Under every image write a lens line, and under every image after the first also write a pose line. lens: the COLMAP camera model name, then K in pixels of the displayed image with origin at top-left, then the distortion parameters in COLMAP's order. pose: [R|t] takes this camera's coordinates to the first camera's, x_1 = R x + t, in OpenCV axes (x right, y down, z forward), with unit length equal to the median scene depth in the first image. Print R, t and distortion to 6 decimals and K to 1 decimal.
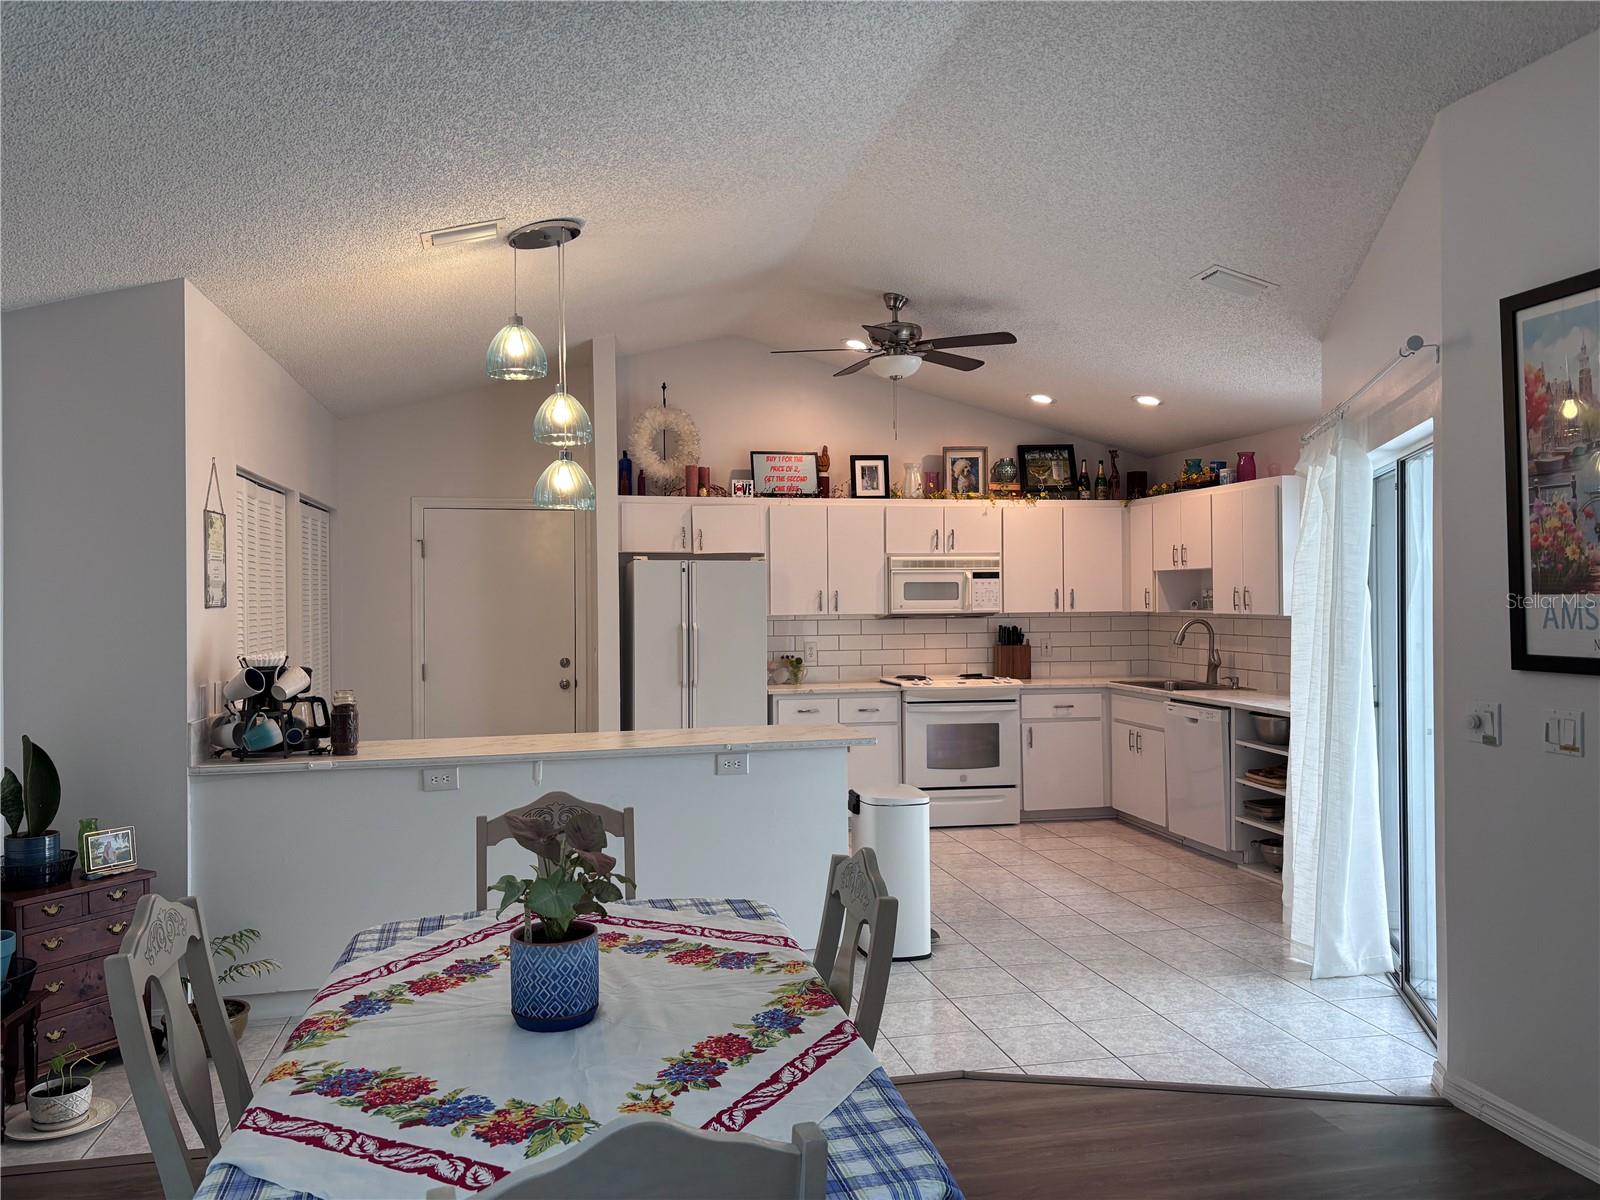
lens RADIAL K [[1198.3, 0, 798.8], [0, 1198.3, 594.9], [0, 0, 1]] dist [0.023052, -0.031646]
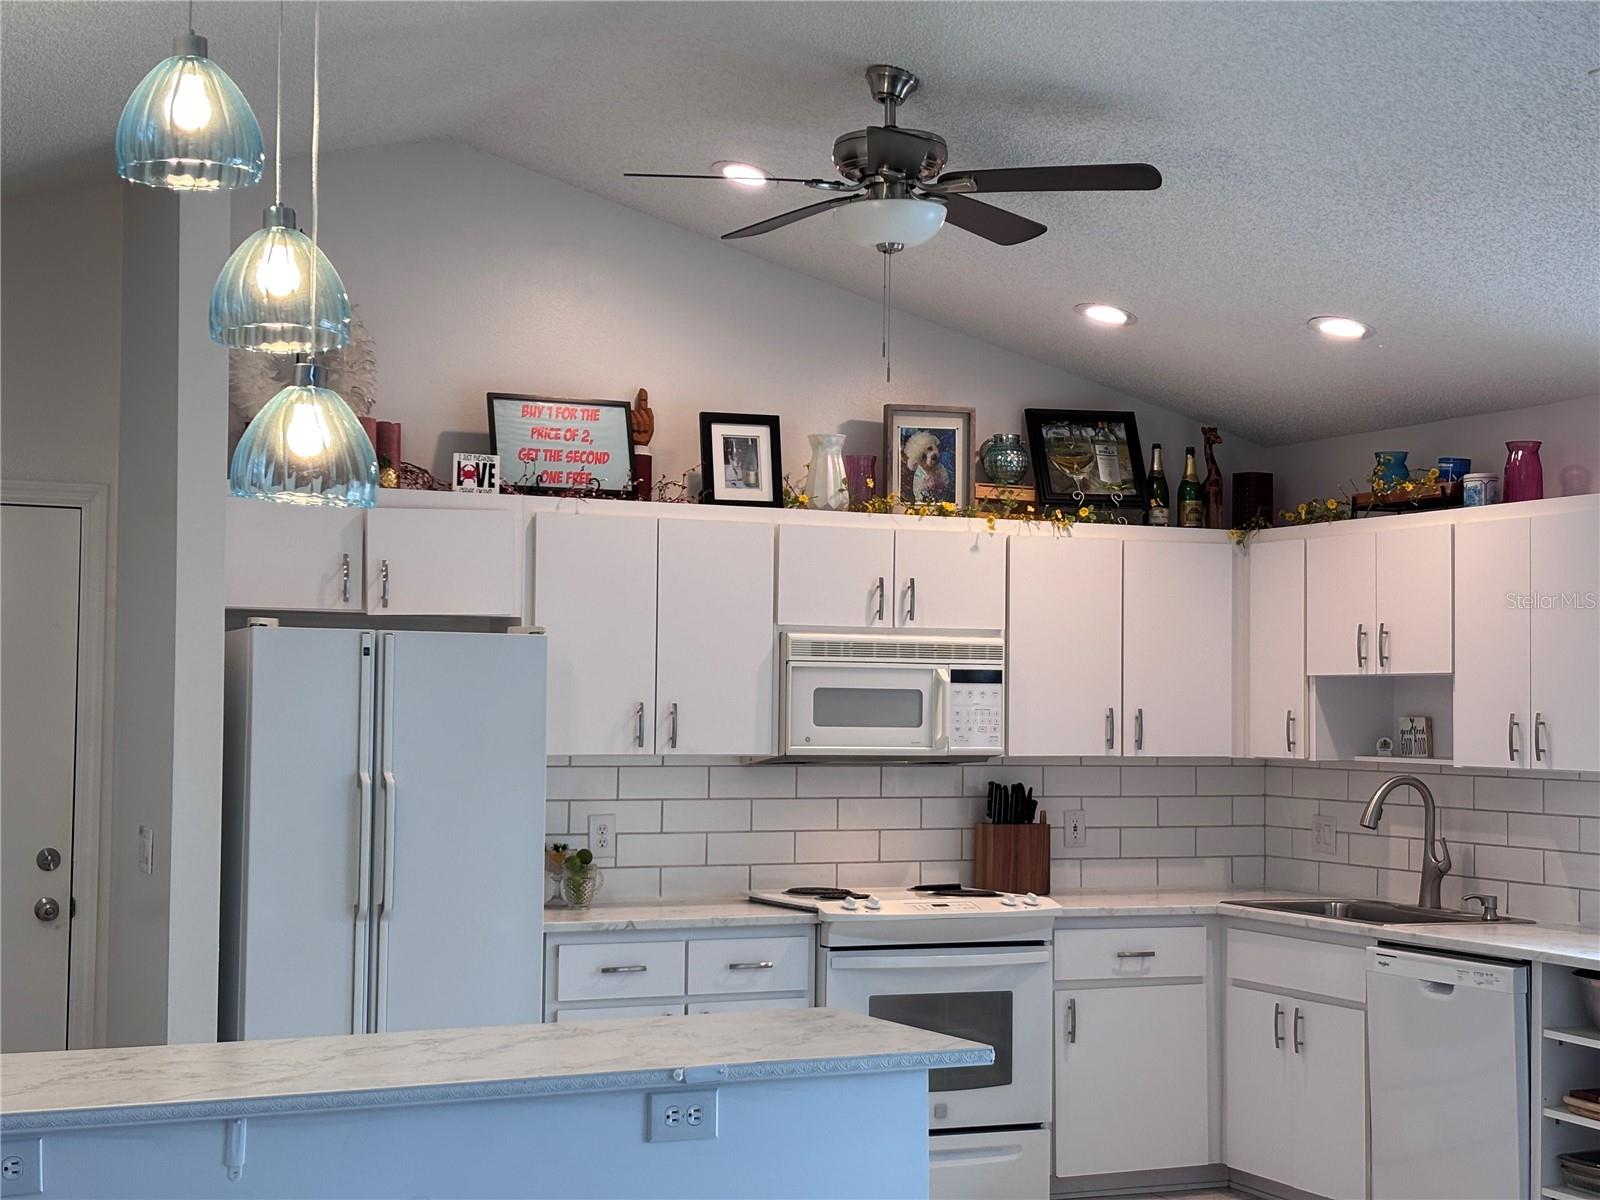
lens RADIAL K [[2393.0, 0, 804.8], [0, 2393.0, 606.0], [0, 0, 1]] dist [0.053222, 0.000000]
pose [[0.974216, 0.028460, 0.223816, -0.126845], [-0.019282, 0.998885, -0.043086, -0.002298], [-0.224793, 0.037660, 0.973678, 0.093164]]
